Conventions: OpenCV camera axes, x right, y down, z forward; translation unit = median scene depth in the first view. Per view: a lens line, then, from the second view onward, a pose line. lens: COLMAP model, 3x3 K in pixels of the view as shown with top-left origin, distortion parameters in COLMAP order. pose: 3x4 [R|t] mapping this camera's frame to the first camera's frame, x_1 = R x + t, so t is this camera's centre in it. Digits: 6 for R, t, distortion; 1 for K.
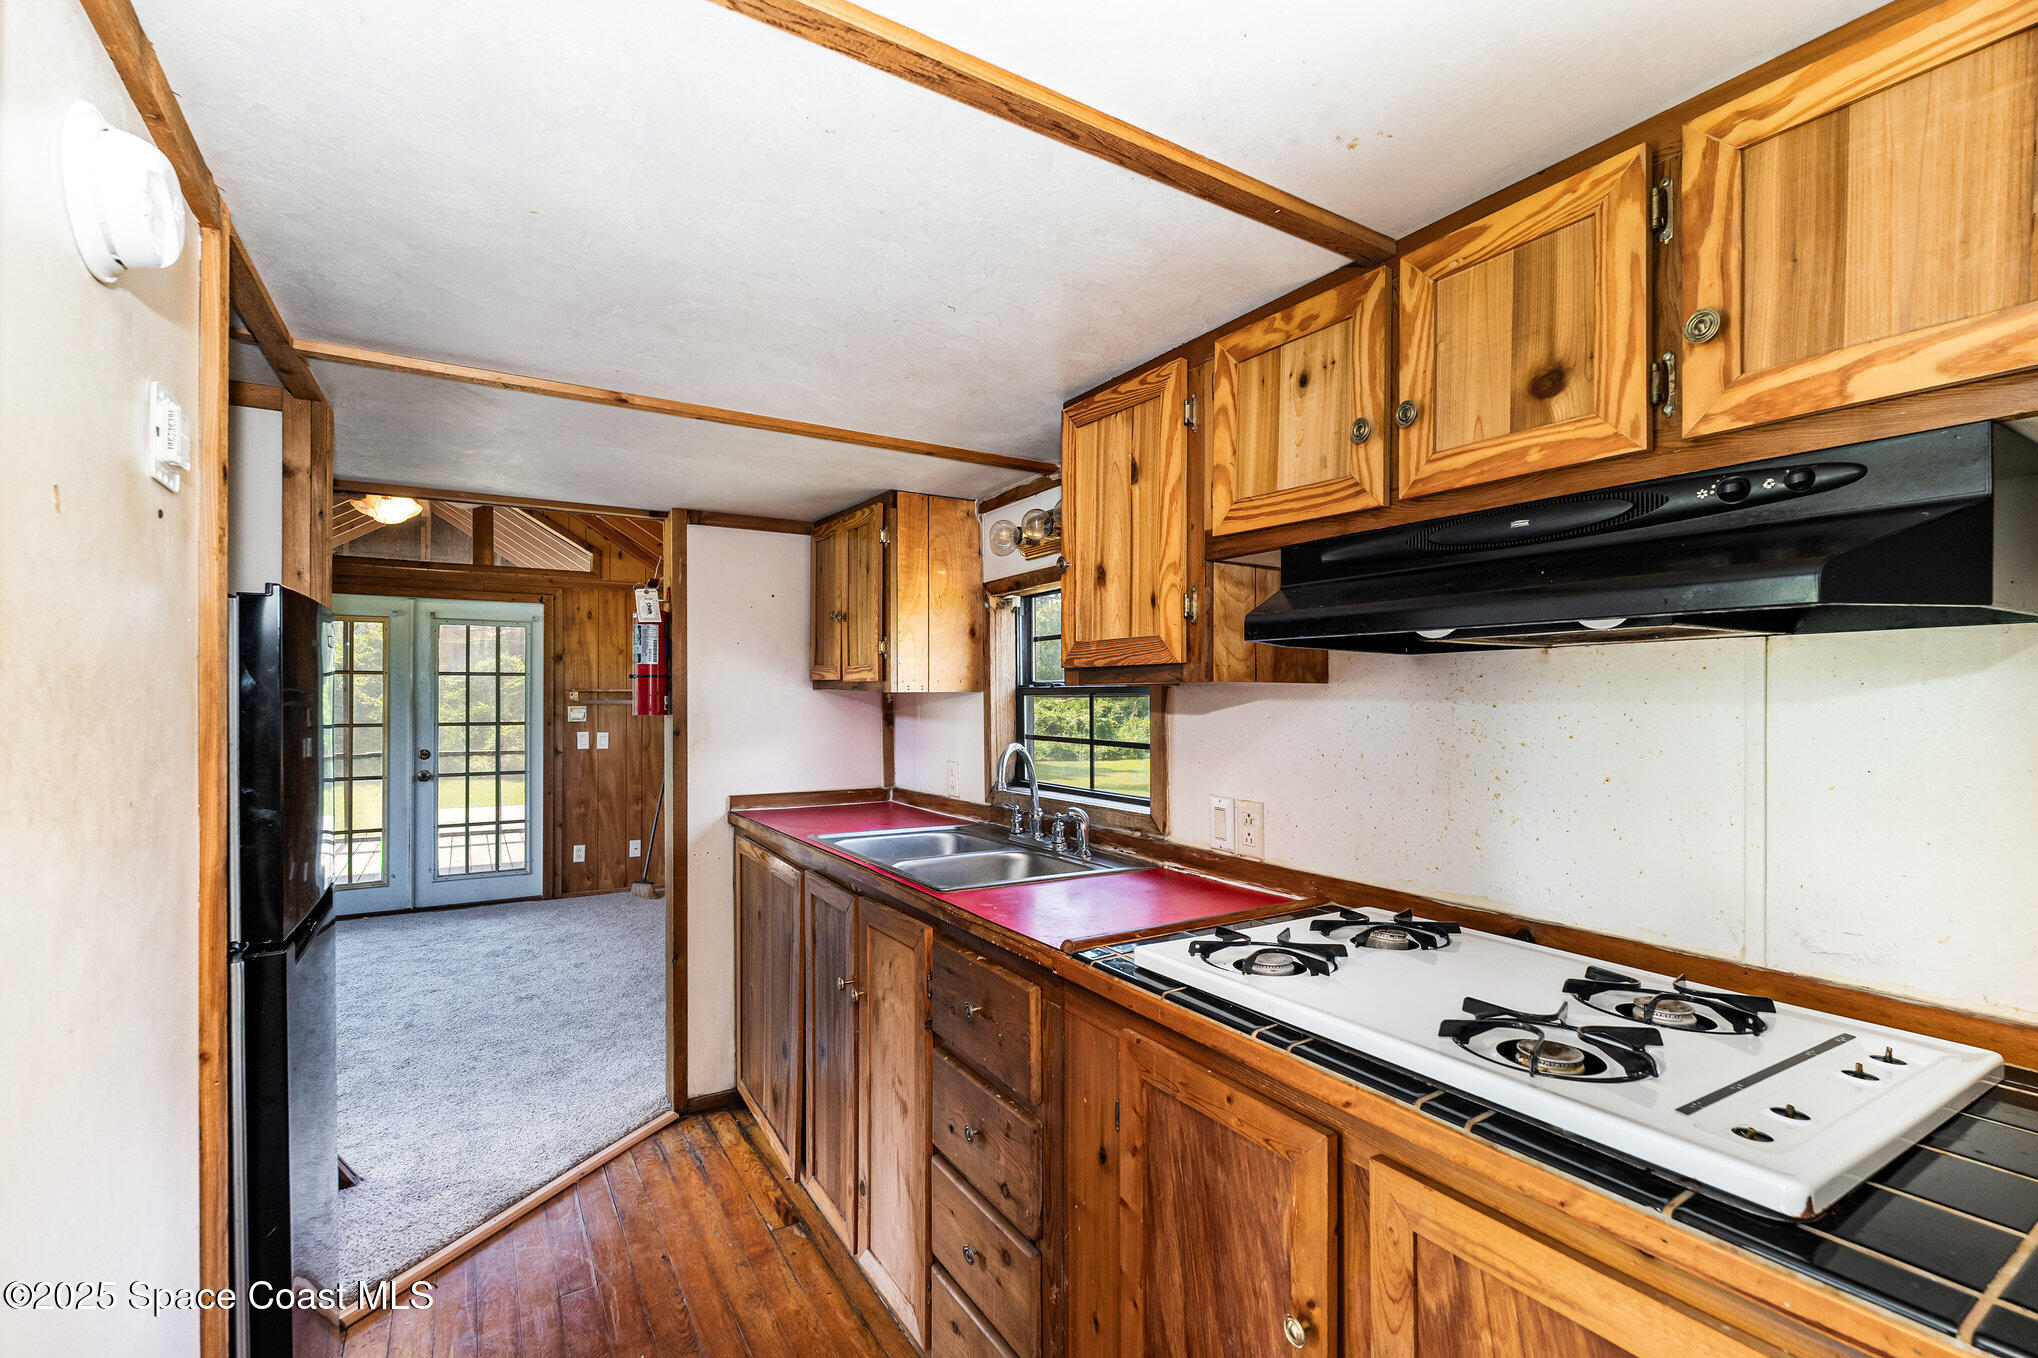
lens RADIAL K [[920.2, 0, 1023.1], [0, 920.2, 689.8], [0, 0, 1]] dist [-0.002268, 0.000467]
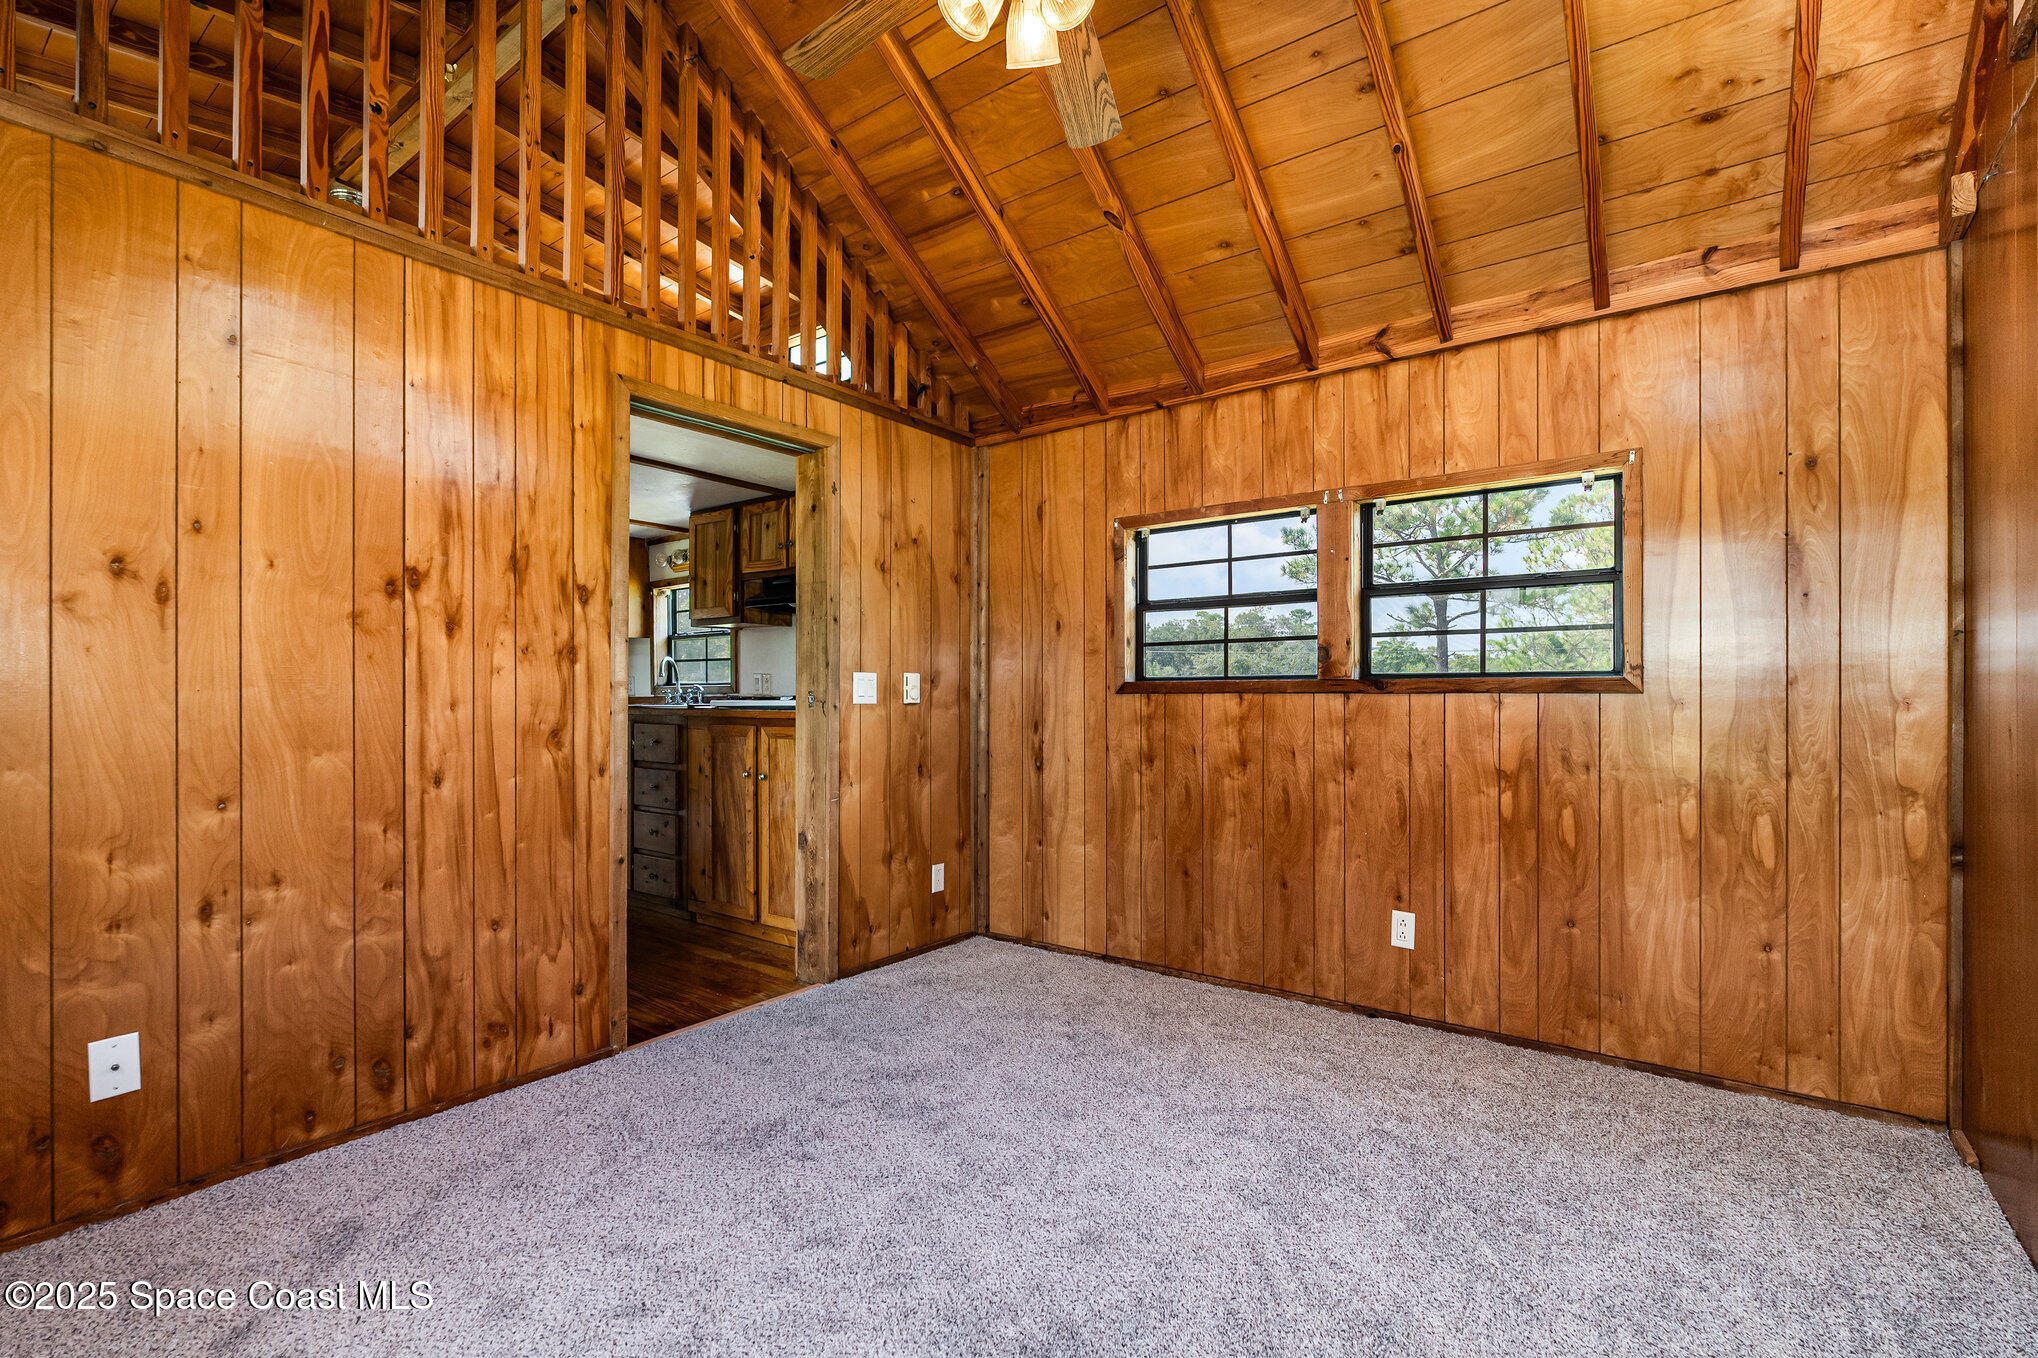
lens RADIAL K [[920.2, 0, 1028.3], [0, 920.2, 690.6], [0, 0, 1]] dist [-0.002268, 0.000467]
pose [[0.931443, -0.000316, 0.363886, -0.006905], [-0.000484, 0.999998, 0.002107, 0.137889], [-0.363886, -0.002139, 0.931441, -1.396224]]
